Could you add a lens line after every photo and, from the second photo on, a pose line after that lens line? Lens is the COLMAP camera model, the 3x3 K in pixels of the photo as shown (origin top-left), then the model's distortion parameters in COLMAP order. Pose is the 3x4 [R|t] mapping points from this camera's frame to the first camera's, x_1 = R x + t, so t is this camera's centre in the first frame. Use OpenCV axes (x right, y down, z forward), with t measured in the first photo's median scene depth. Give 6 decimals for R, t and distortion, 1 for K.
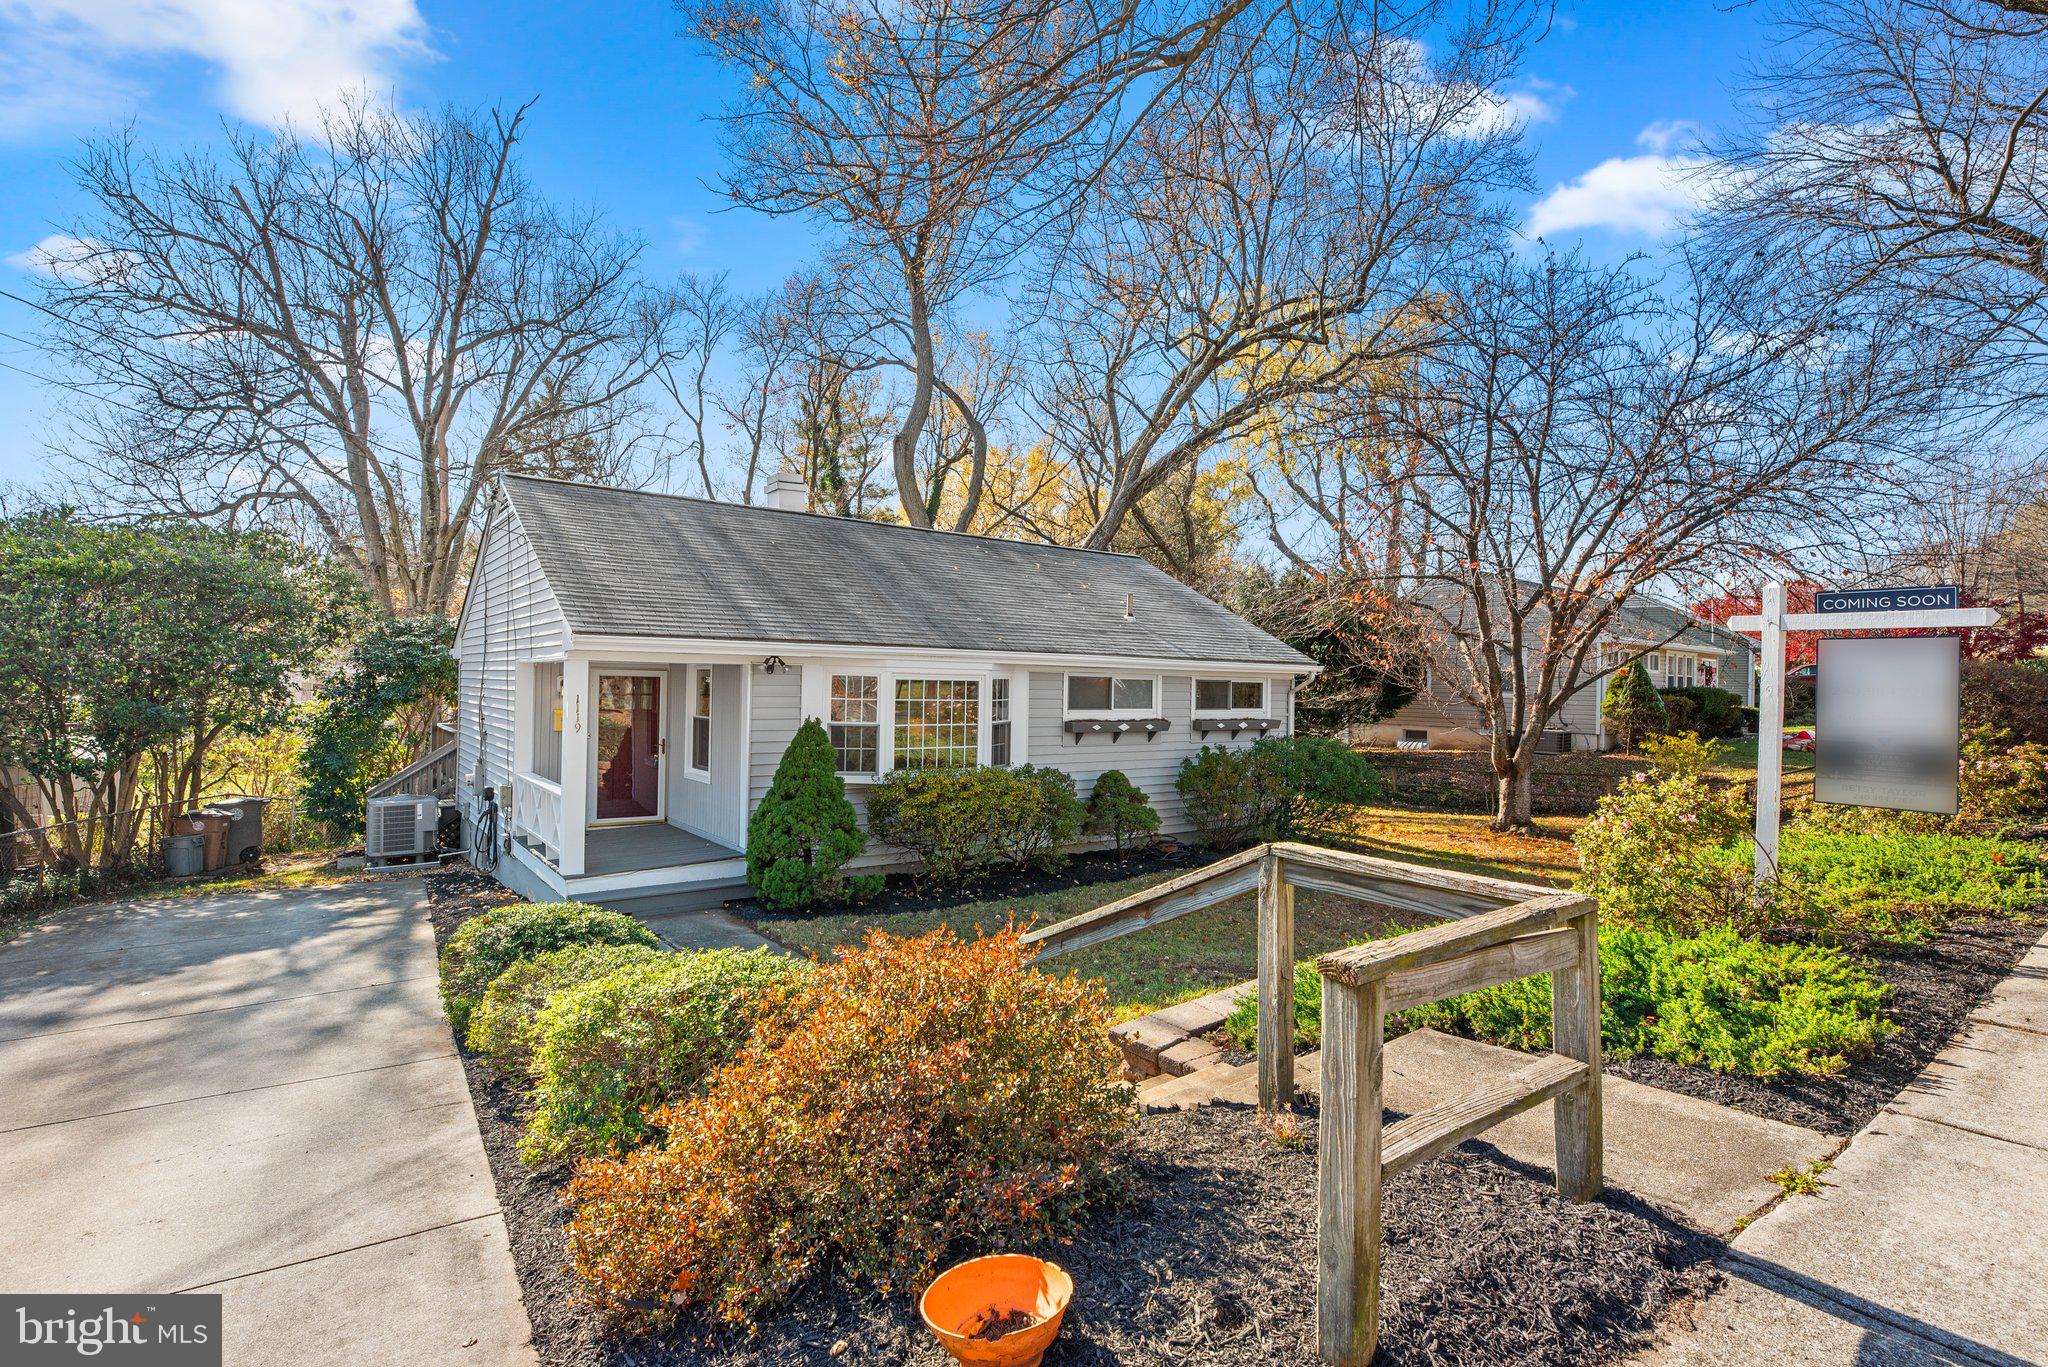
lens RADIAL K [[994.5, 0, 1025.7], [0, 994.5, 684.9], [0, 0, 1]] dist [-0.002396, -0.000620]
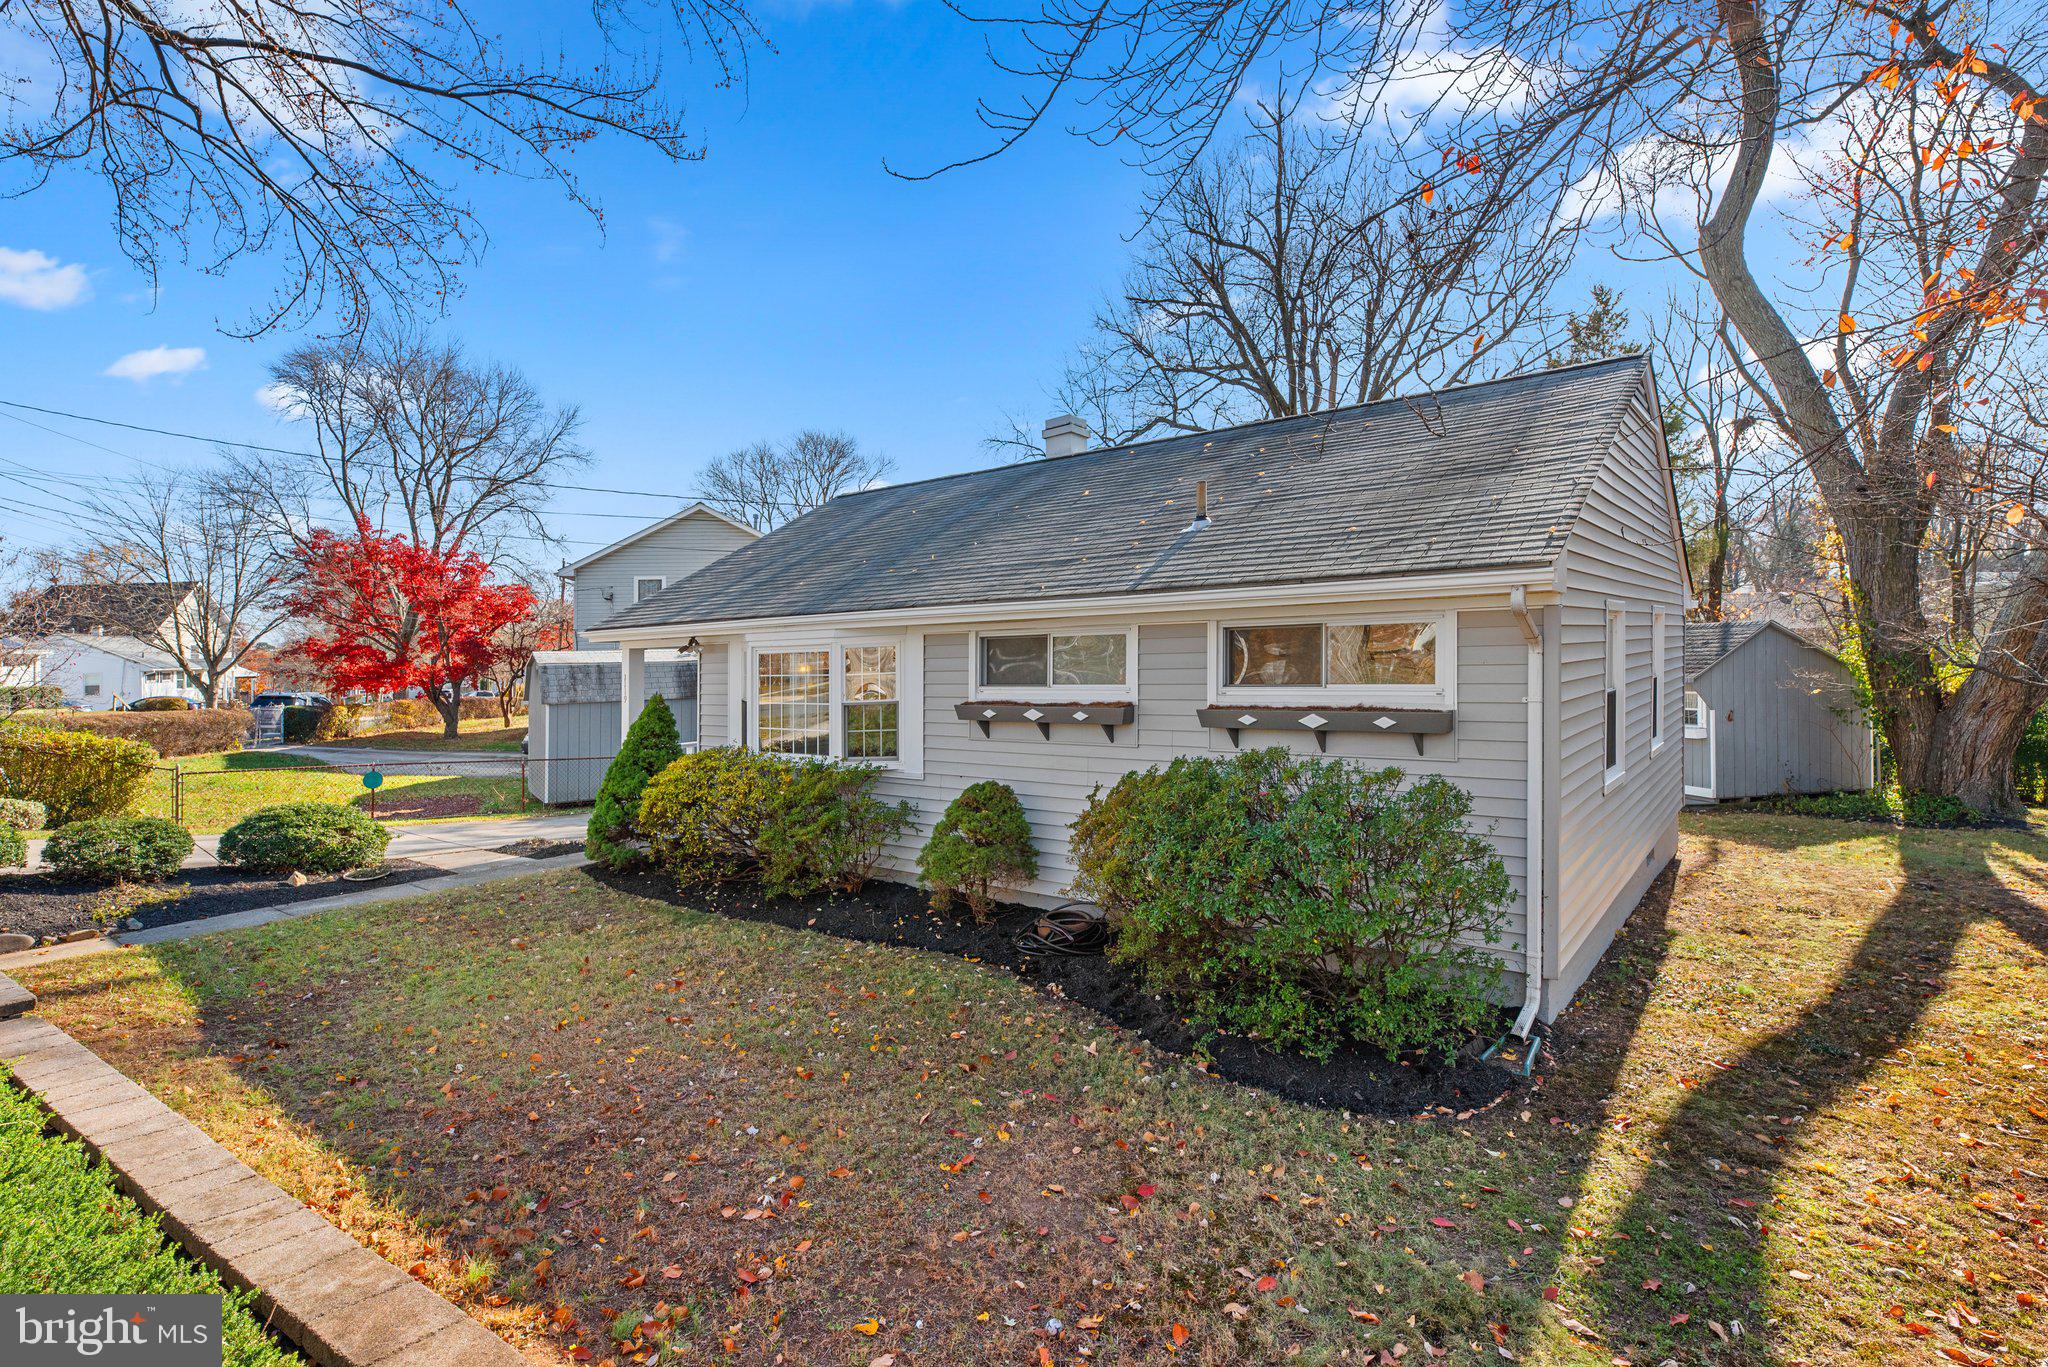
lens RADIAL K [[994.5, 0, 1025.7], [0, 994.5, 684.9], [0, 0, 1]] dist [-0.002396, -0.000620]
pose [[0.242213, 0.006943, -0.970198, 0.575546], [0.031314, 0.999398, 0.014969, 0.011854], [0.969718, -0.034006, 0.241850, 0.694018]]
